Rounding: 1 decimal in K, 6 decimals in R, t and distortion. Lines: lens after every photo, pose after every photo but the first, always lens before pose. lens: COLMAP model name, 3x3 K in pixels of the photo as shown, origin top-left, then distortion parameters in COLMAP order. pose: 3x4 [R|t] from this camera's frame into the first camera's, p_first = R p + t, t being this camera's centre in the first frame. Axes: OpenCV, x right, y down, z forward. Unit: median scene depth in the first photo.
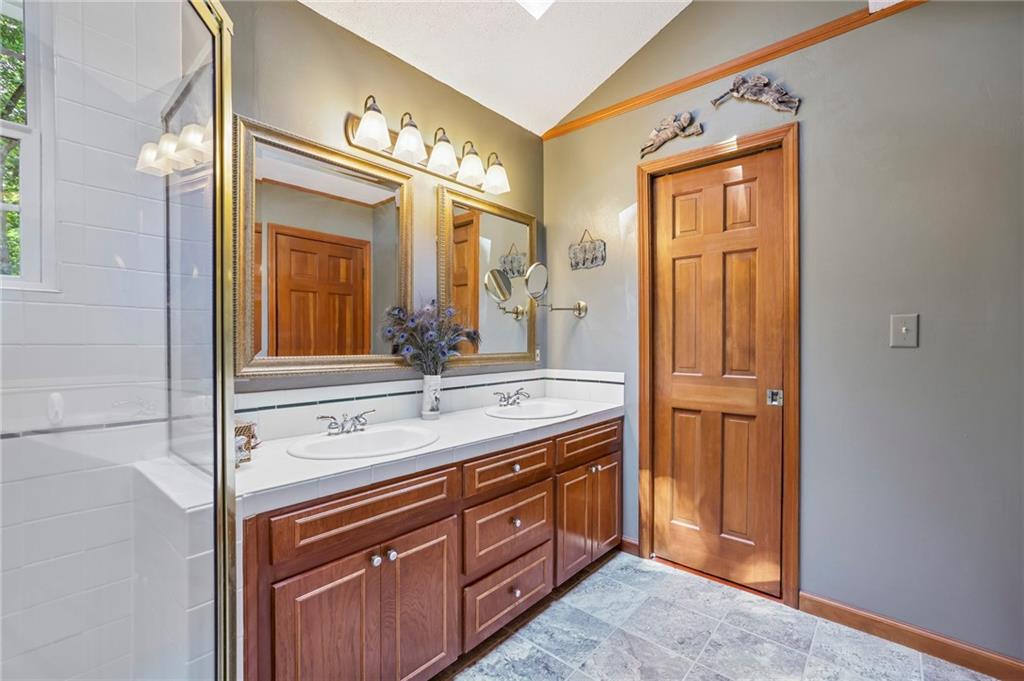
lens RADIAL K [[444.6, 0, 512.0], [0, 444.6, 340.5], [0, 0, 1]] dist [-0.016845, 0.000300]
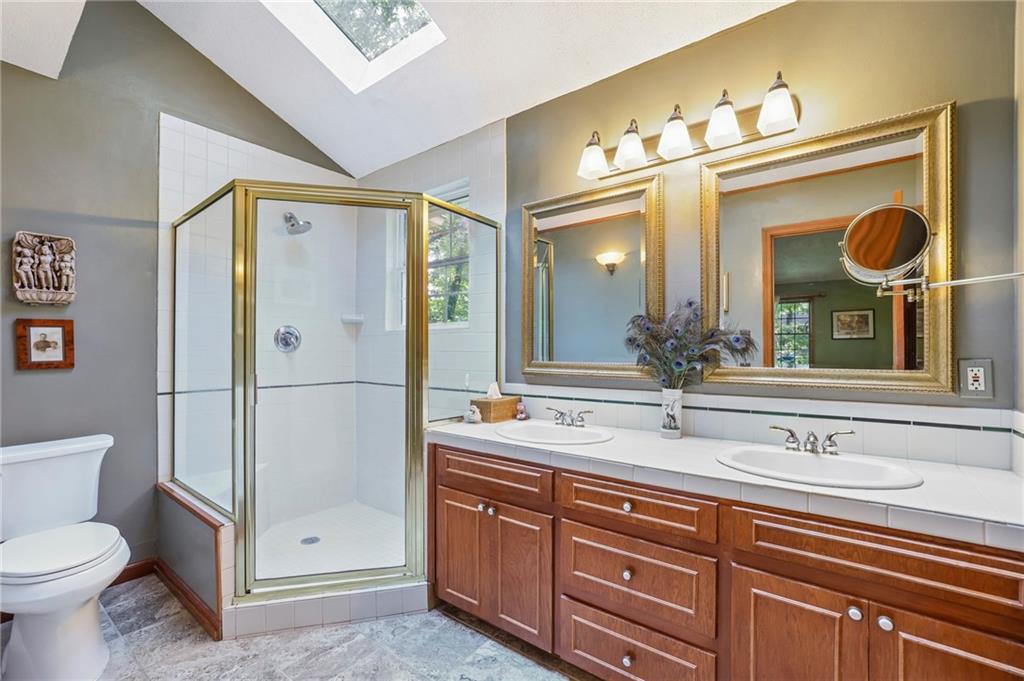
lens RADIAL K [[406.4, 0, 511.9], [0, 406.4, 359.7], [0, 0, 1]] dist [-0.014232, 0.000043]
pose [[0.099888, 0.018048, -0.994835, 0.671584], [-0.001268, 0.999837, 0.018011, 0.006513], [0.994998, -0.000538, 0.099894, 0.674375]]
